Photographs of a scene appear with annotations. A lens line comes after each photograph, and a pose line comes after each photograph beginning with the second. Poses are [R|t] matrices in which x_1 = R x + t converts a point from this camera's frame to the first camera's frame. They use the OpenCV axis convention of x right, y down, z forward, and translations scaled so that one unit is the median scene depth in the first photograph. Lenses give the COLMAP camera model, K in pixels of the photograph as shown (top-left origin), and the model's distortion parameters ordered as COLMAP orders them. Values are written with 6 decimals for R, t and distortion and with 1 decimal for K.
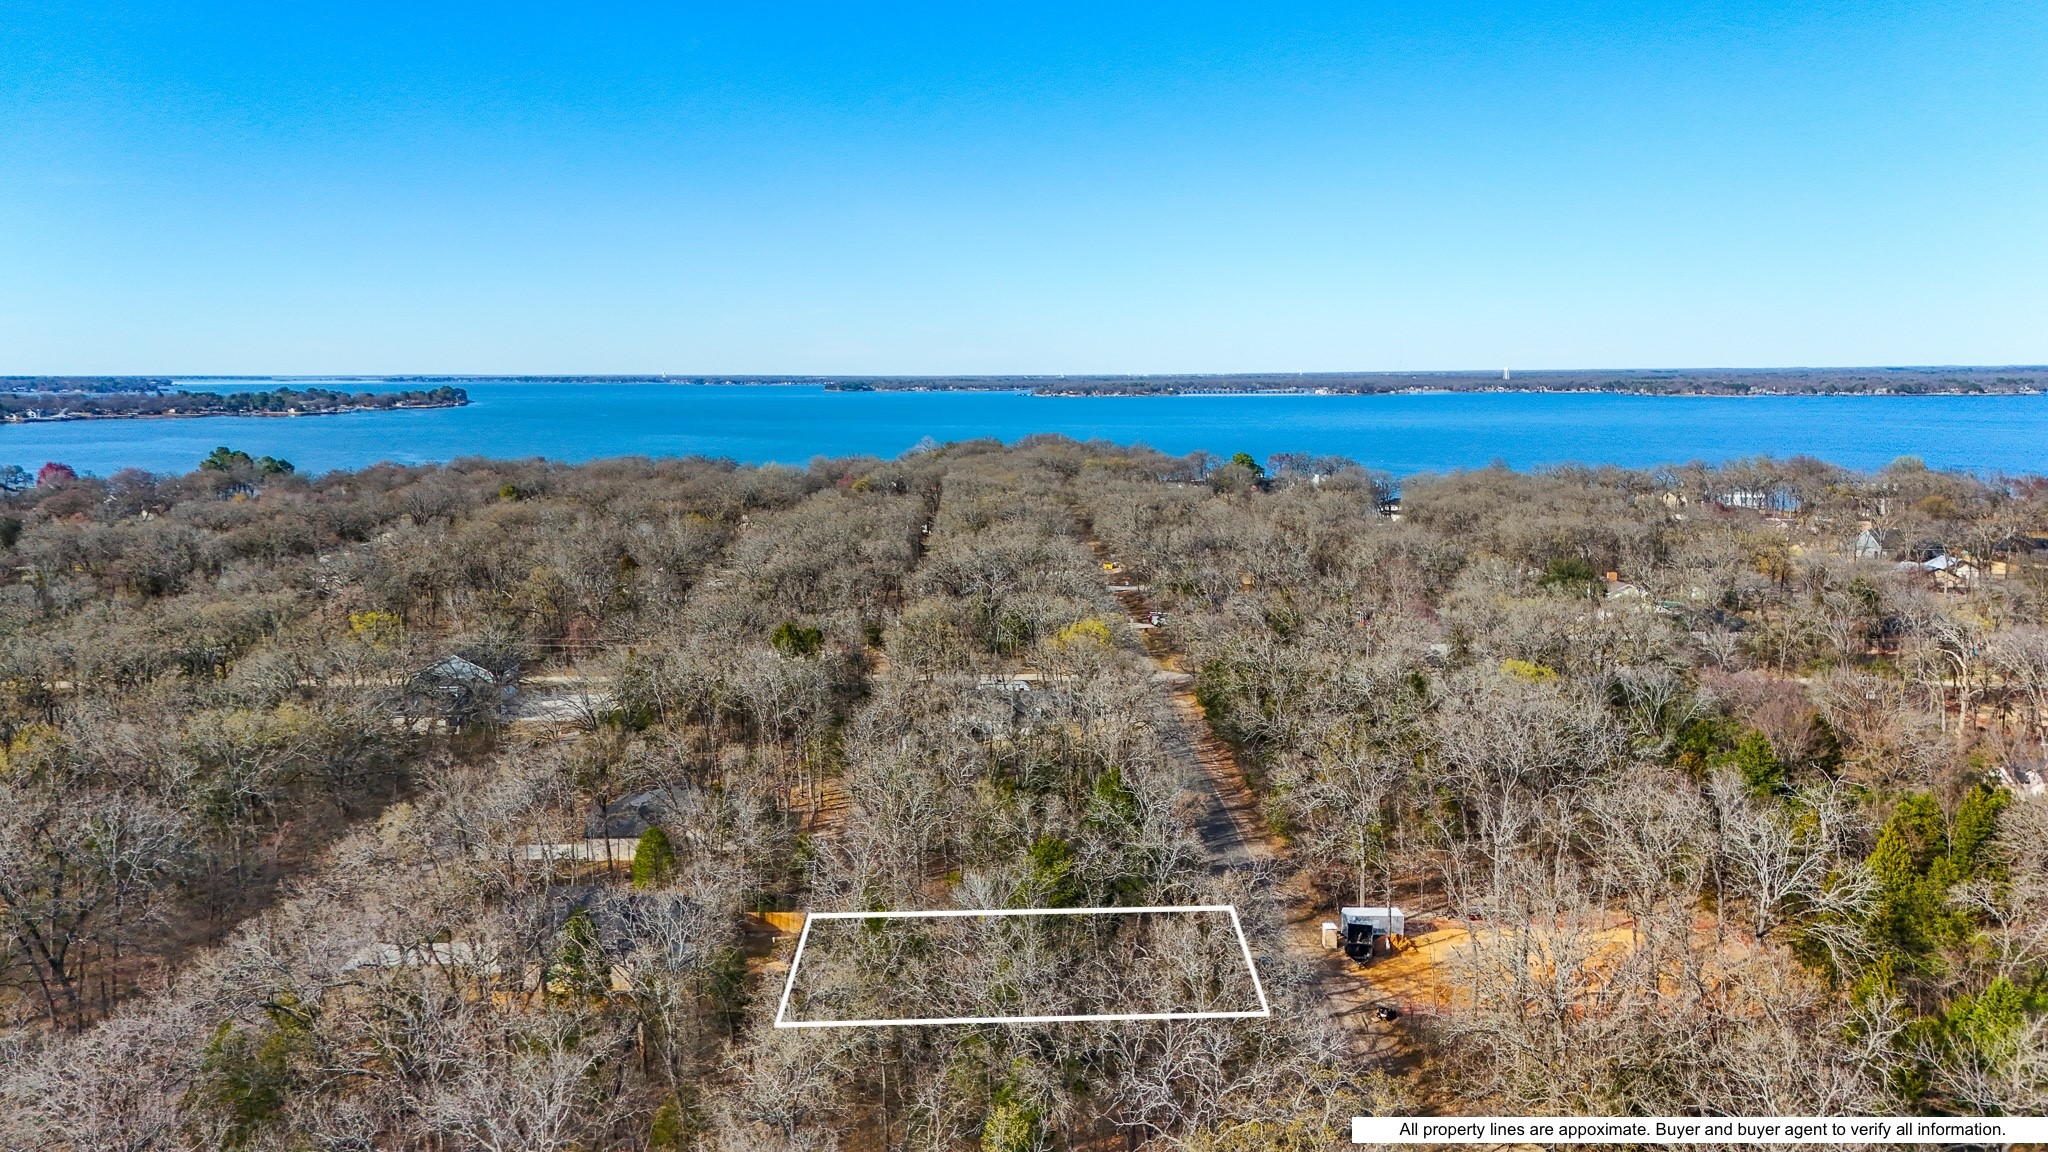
lens RADIAL K [[1495.0, 0, 1044.1], [0, 1495.0, 559.5], [0, 0, 1]] dist [0.071179, -0.066501]
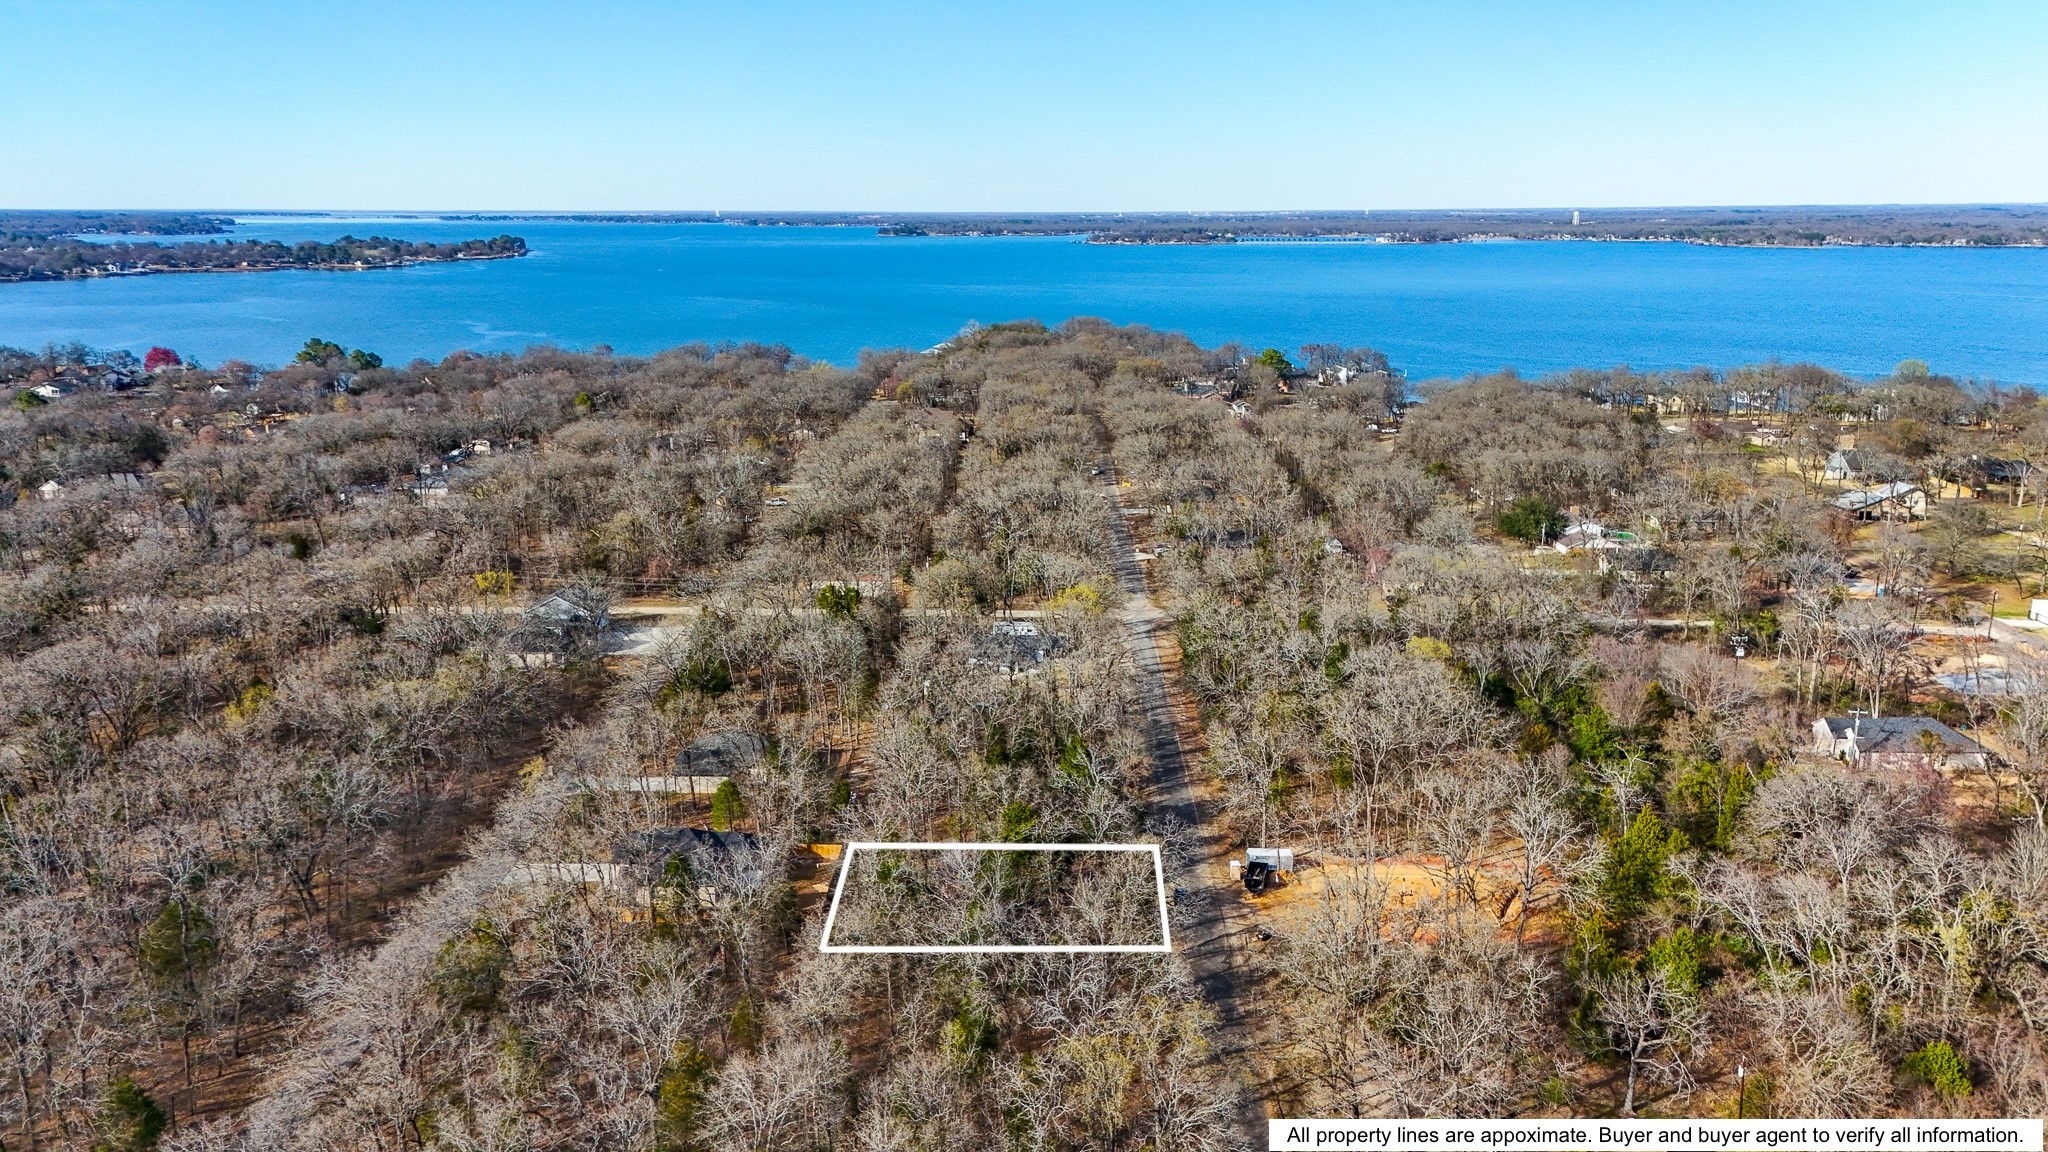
lens RADIAL K [[1495.0, 0, 1063.0], [0, 1495.0, 558.3], [0, 0, 1]] dist [0.071179, -0.066501]
pose [[0.999595, 0.016992, -0.022846, 0.032820], [-0.014502, 0.994362, 0.105041, -0.082581], [0.024502, -0.104667, 0.994205, -0.149367]]
